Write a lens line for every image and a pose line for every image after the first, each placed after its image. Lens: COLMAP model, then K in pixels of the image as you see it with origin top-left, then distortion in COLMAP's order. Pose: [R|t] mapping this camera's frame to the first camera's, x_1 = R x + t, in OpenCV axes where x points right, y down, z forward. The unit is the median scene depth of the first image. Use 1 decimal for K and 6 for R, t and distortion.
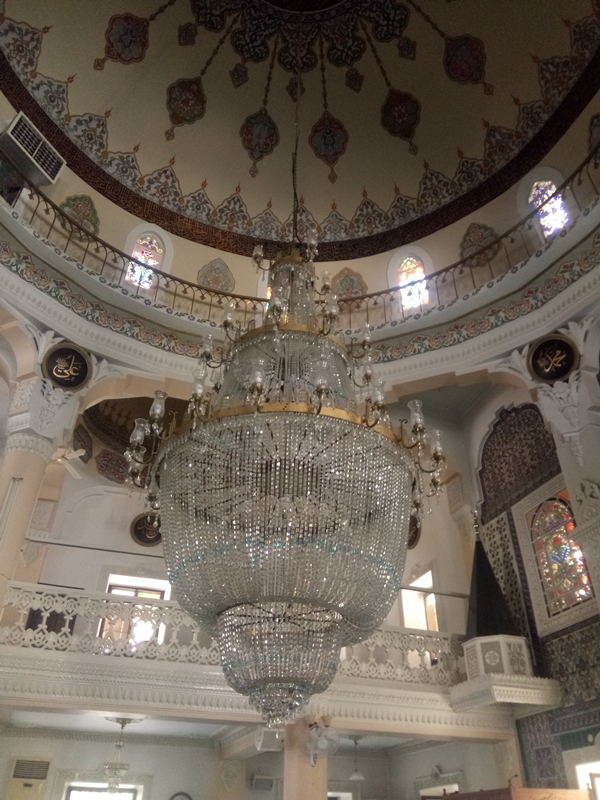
lens RADIAL K [[624.0, 0, 304.2], [0, 624.0, 397.9], [0, 0, 1]] dist [0.106129, -0.149168]
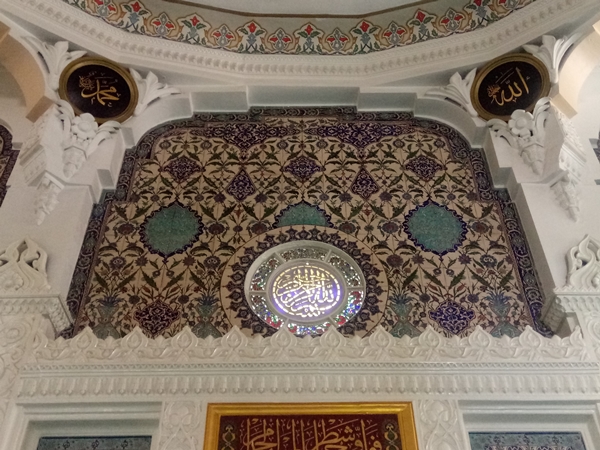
lens RADIAL K [[691.0, 0, 294.5], [0, 691.0, 223.7], [0, 0, 1]] dist [0.079433, -0.017095]
pose [[0.351909, 0.642294, 0.680896, 0.051164], [-0.547520, 0.731248, -0.406816, 0.242116], [-0.759199, -0.229642, 0.609001, 0.367268]]
